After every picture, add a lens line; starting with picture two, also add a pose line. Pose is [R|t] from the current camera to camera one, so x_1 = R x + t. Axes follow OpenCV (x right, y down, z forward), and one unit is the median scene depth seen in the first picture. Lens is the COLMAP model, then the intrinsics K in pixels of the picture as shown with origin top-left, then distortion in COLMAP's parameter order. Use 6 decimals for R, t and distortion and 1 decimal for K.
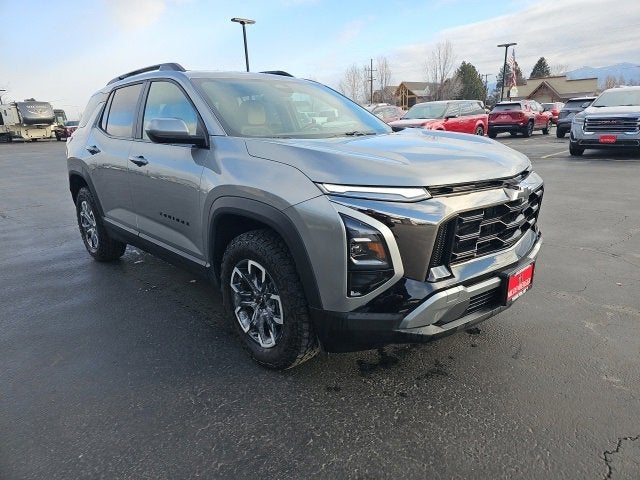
lens RADIAL K [[440.3, 0, 320.0], [0, 440.3, 240.0], [0, 0, 1]] dist [0.070006, -0.062532]
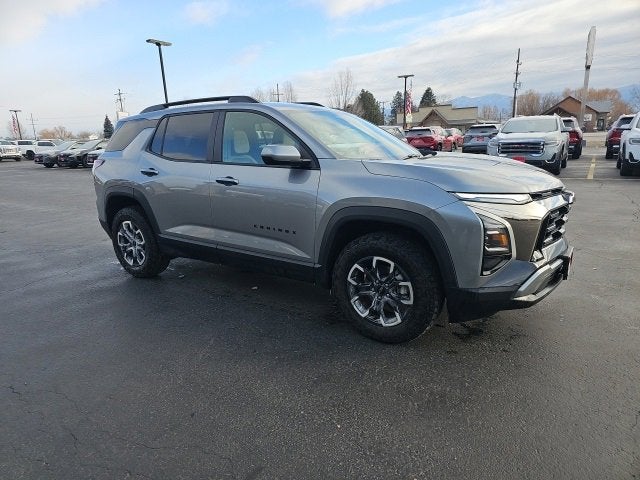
lens RADIAL K [[442.5, 0, 311.4], [0, 442.5, 239.7], [0, 0, 1]] dist [0.073504, -0.066924]
pose [[0.979521, -0.038807, 0.197567, -0.539721], [0.048196, 0.997914, -0.042940, 0.040085], [-0.195488, 0.051583, 0.979348, -0.184817]]
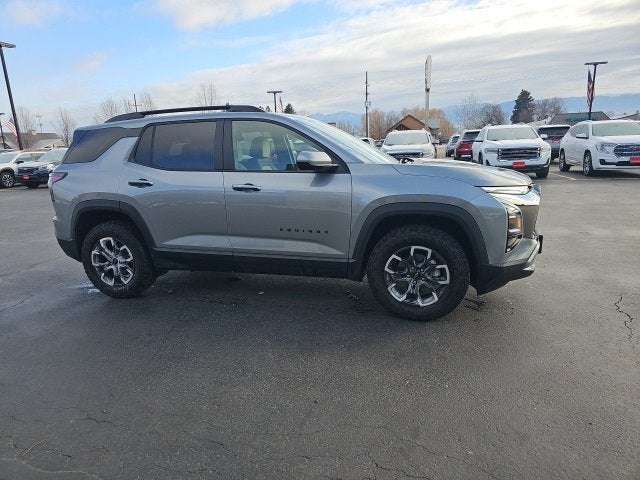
lens RADIAL K [[440.3, 0, 320.0], [0, 440.3, 240.0], [0, 0, 1]] dist [0.070006, -0.062532]
pose [[0.862650, -0.102811, 0.495243, -1.044902], [0.140714, 0.989253, -0.039739, 0.037662], [-0.485834, 0.103968, 0.867845, -0.096973]]
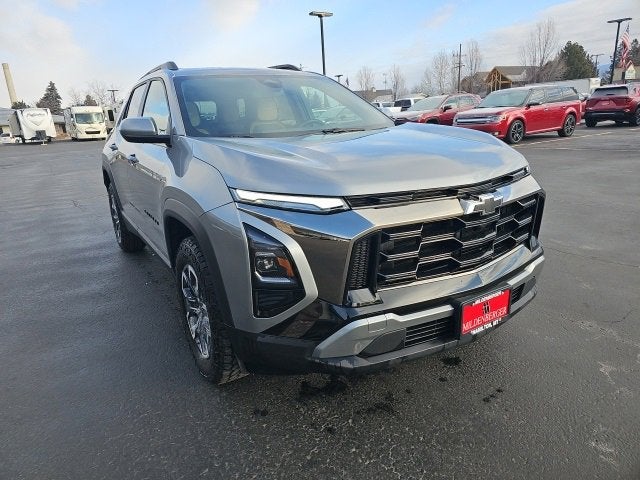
lens RADIAL K [[439.0, 0, 299.1], [0, 439.0, 233.1], [0, 0, 1]] dist [0.061700, -0.051480]
pose [[0.973494, 0.042128, -0.224798, 0.261986], [-0.041038, 0.999112, 0.009523, -0.040203], [0.224999, -0.000045, 0.974359, 0.112441]]
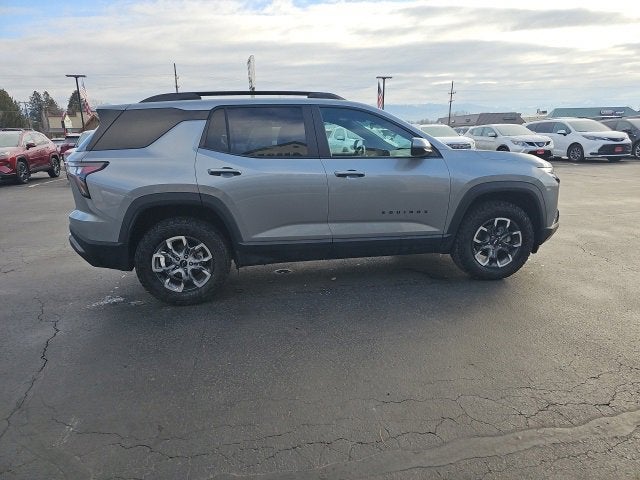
lens RADIAL K [[433.4, 0, 336.8], [0, 433.4, 240.3], [0, 0, 1]] dist [0.056492, -0.041819]
pose [[0.530755, -0.171311, 0.830031, -1.793644], [0.224419, 0.972808, 0.057276, -0.100912], [-0.817273, 0.155875, 0.554768, 0.527442]]
